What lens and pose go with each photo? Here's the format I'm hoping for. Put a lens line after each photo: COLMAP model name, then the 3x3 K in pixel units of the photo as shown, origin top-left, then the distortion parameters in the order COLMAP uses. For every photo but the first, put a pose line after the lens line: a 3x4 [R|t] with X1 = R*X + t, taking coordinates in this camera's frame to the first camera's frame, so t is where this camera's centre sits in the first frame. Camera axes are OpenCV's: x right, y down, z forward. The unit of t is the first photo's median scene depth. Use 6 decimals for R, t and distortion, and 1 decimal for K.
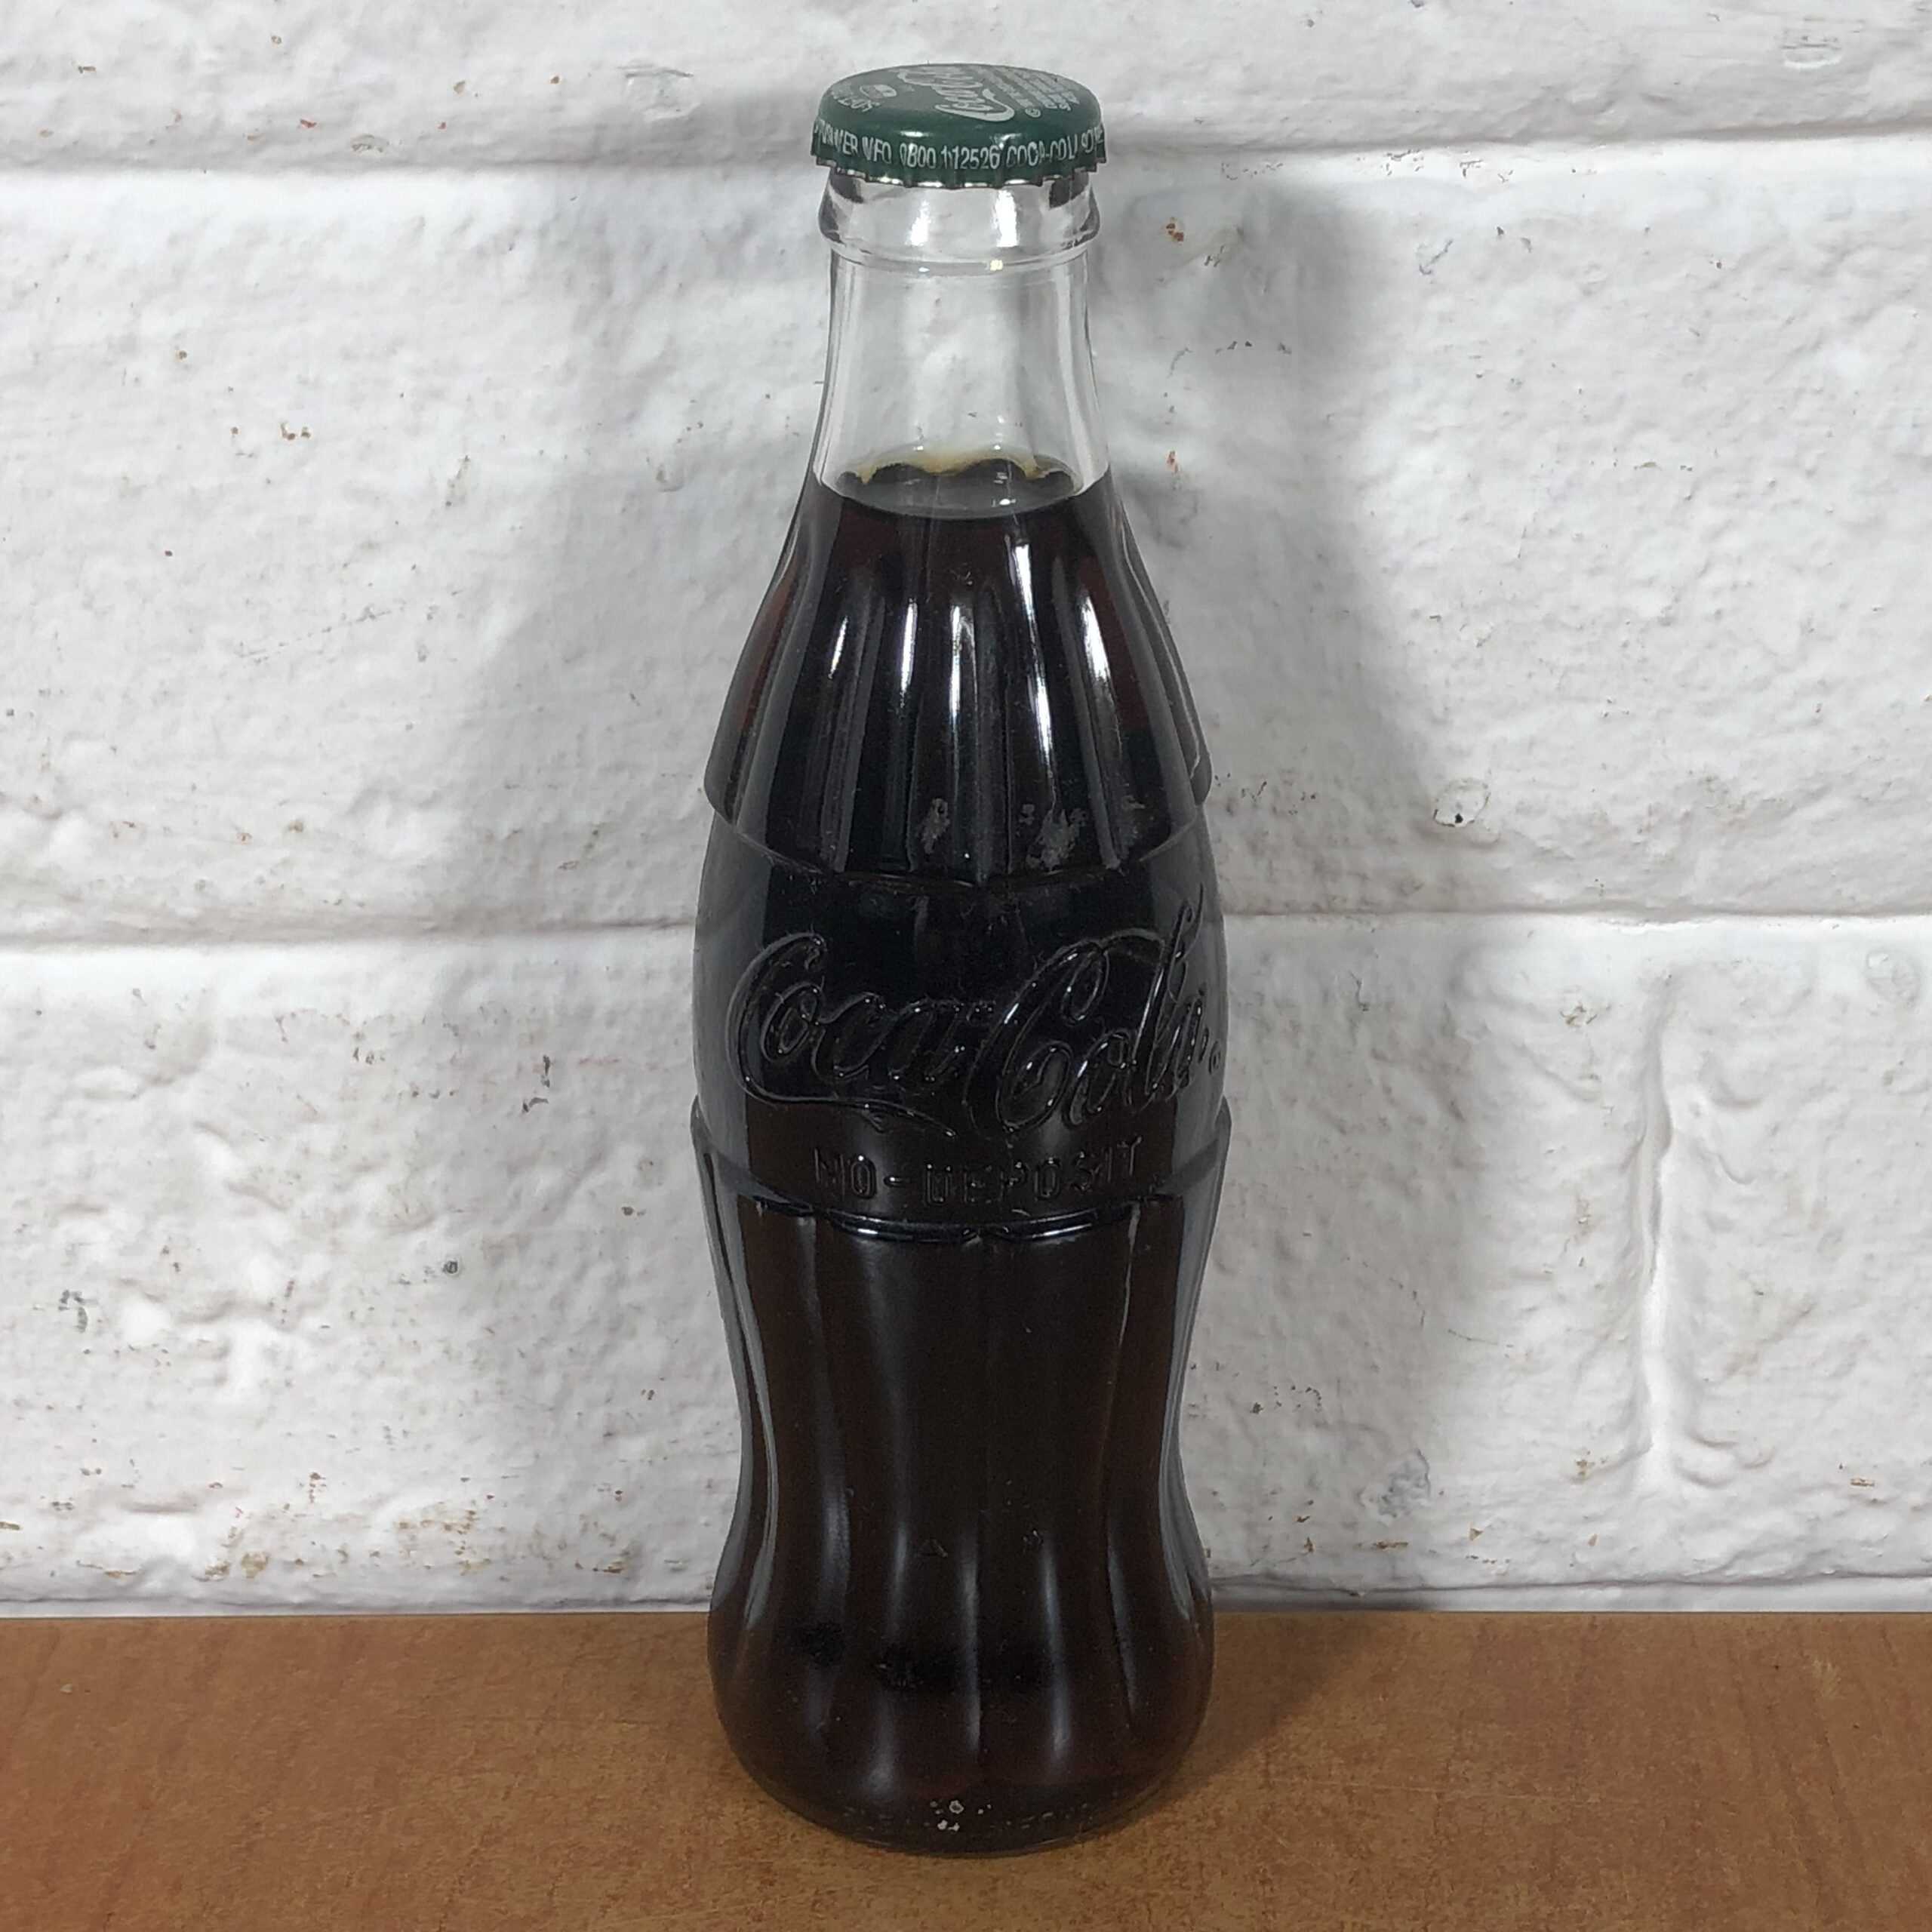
lens RADIAL K [[3737.2, 0, 931.3], [0, 3737.2, 1002.8], [0, 0, 1]] dist [0.207836, -1.020629]
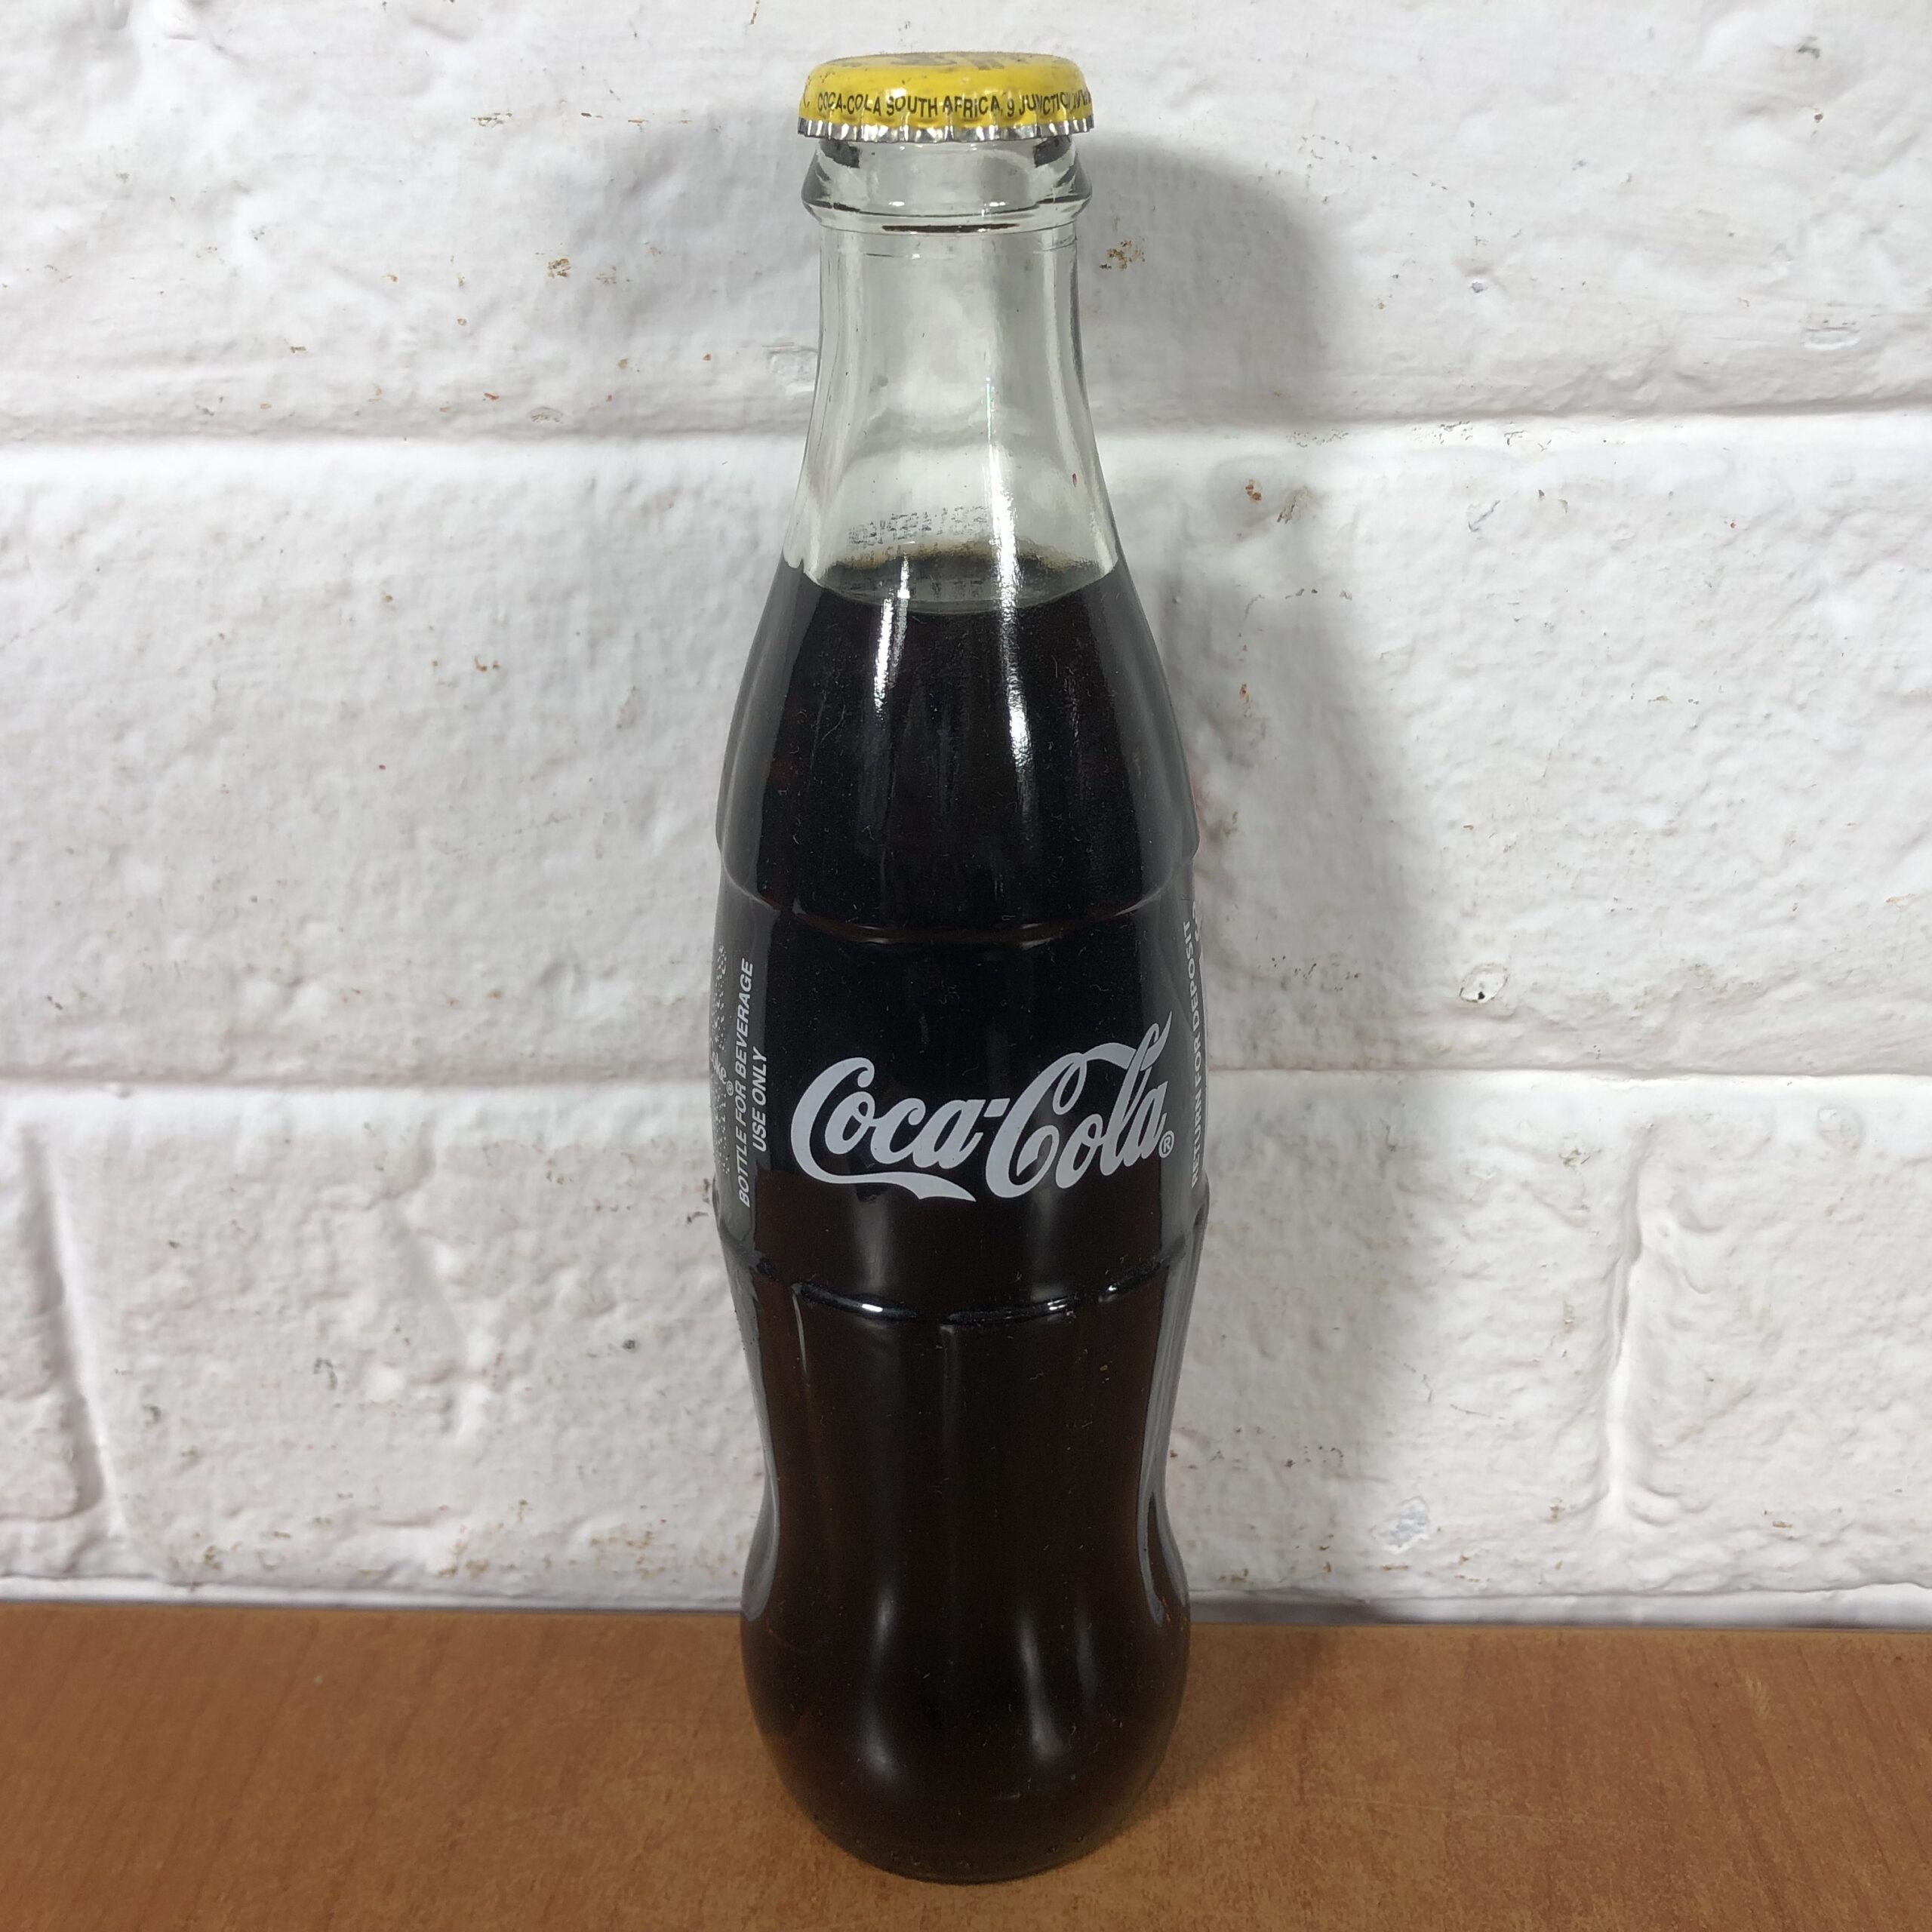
lens RADIAL K [[2146.1, 0, 938.5], [0, 2146.1, 988.4], [0, 0, 1]] dist [0.087783, -0.351221]
pose [[0.999648, 0.008320, -0.025188, -0.011339], [-0.007865, 0.999805, 0.018103, -0.060418], [0.025333, -0.017899, 0.999519, 0.314128]]
